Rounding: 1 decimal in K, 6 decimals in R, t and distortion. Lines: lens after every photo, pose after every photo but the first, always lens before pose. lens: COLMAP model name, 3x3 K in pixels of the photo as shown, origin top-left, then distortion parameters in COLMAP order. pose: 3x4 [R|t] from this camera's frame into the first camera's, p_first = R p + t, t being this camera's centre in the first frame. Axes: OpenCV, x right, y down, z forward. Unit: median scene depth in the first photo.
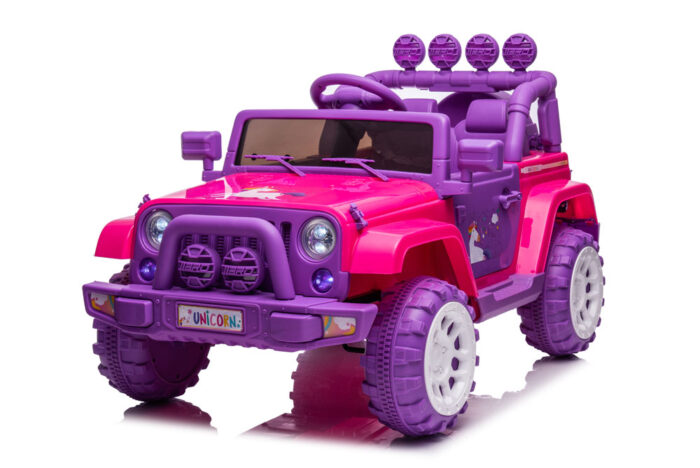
lens RADIAL K [[1443.4, 0, 376.6], [0, 1443.4, 232.8], [0, 0, 1]] dist [0.415816, 0.000000]
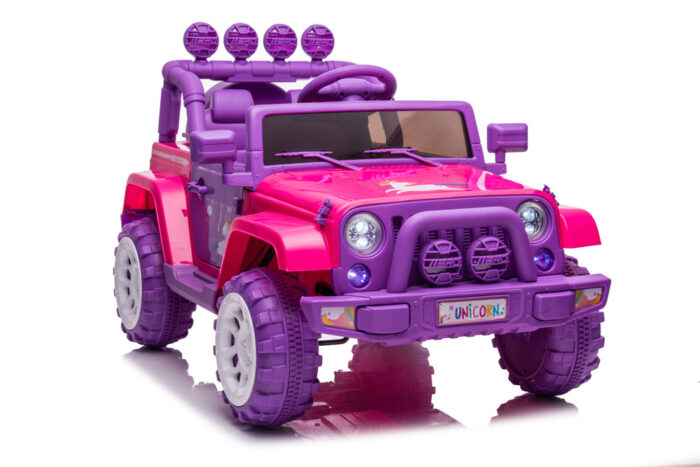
lens RADIAL K [[1585.5, 0, 355.3], [0, 1585.5, 235.3], [0, 0, 1]] dist [0.158283, 0.000000]
pose [[0.606967, -0.099973, 0.788414, -1.014318], [0.097536, 0.993927, 0.050943, -0.056166], [-0.788719, 0.045978, 0.613032, 0.389479]]
